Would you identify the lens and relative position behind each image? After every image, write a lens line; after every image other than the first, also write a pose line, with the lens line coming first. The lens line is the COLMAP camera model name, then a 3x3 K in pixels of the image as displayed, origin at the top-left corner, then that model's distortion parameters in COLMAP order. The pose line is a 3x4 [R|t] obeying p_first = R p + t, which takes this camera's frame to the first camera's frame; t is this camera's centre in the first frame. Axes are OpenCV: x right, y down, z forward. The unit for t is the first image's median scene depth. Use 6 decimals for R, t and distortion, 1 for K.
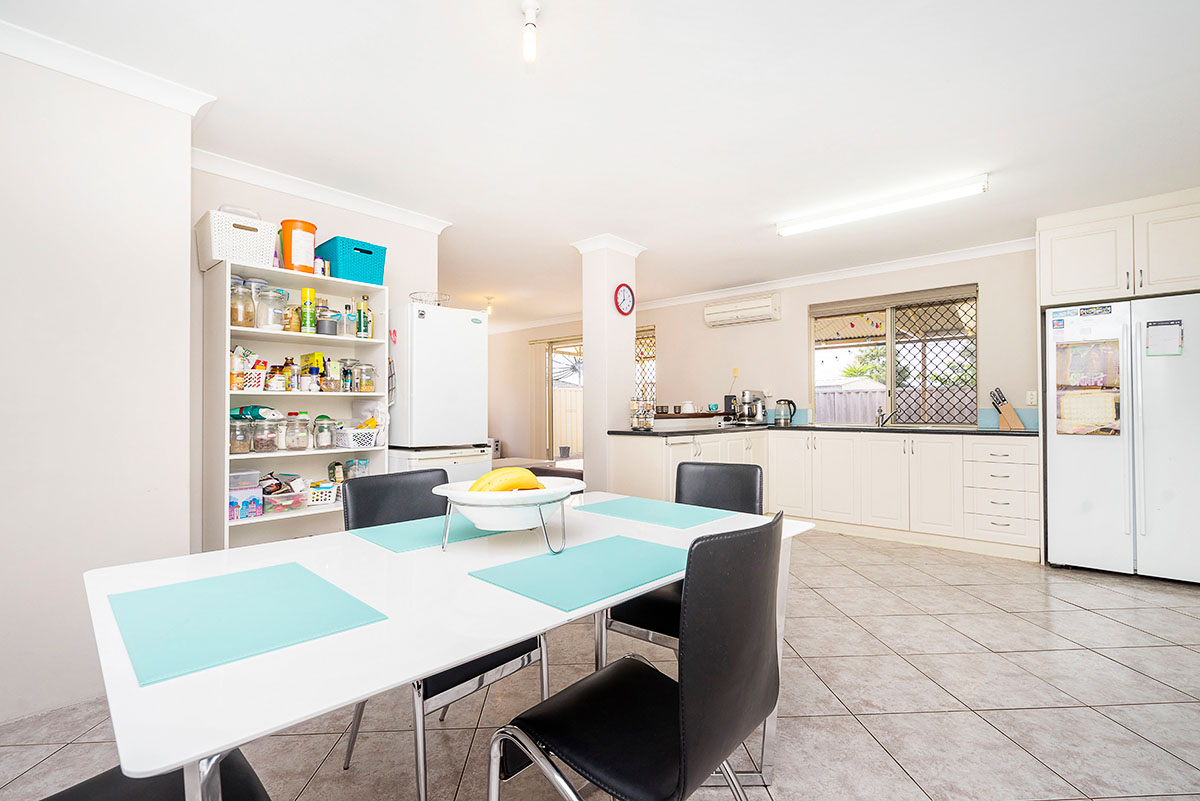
lens RADIAL K [[546.4, 0, 599.5], [0, 546.4, 402.3], [0, 0, 1]] dist [-0.004604, 0.000316]
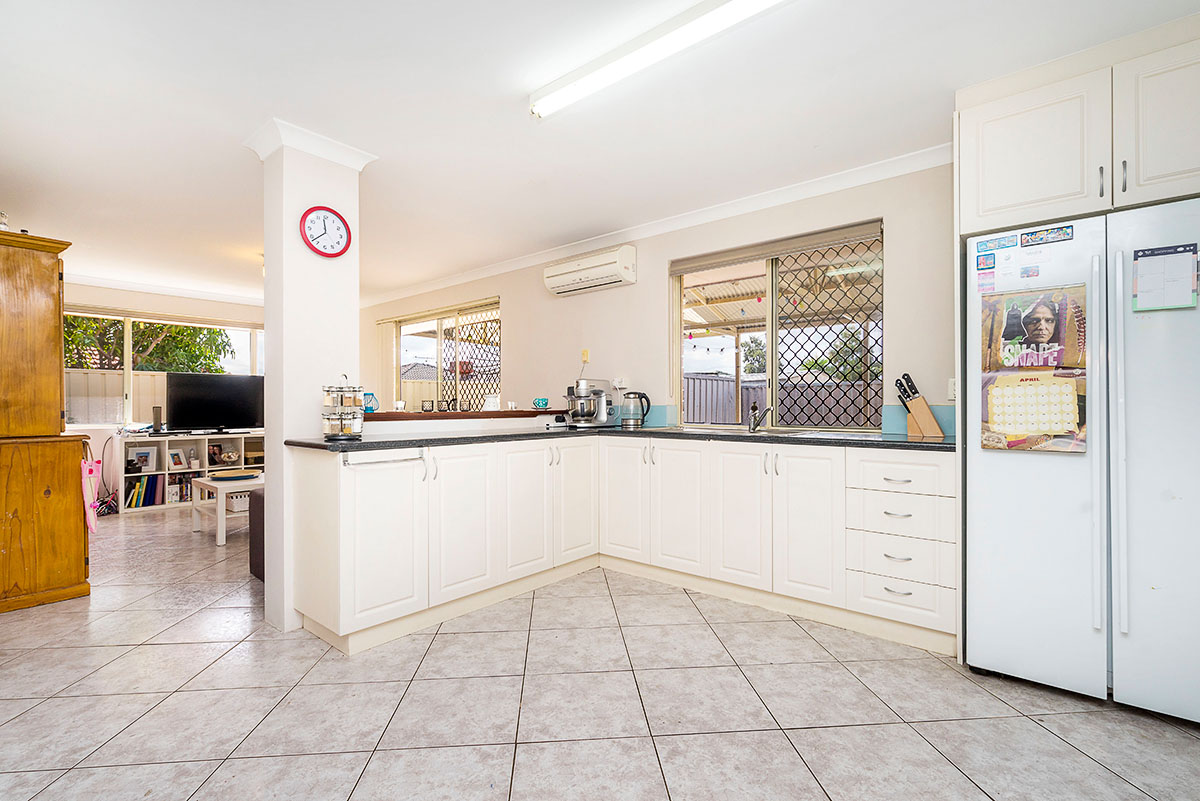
lens RADIAL K [[546.4, 0, 600.7], [0, 546.4, 402.8], [0, 0, 1]] dist [-0.004604, 0.000316]
pose [[0.999504, 0.001367, 0.031448, 0.358787], [-0.001640, 0.999961, 0.008640, 0.003764], [-0.031435, -0.008688, 0.999468, 0.372016]]
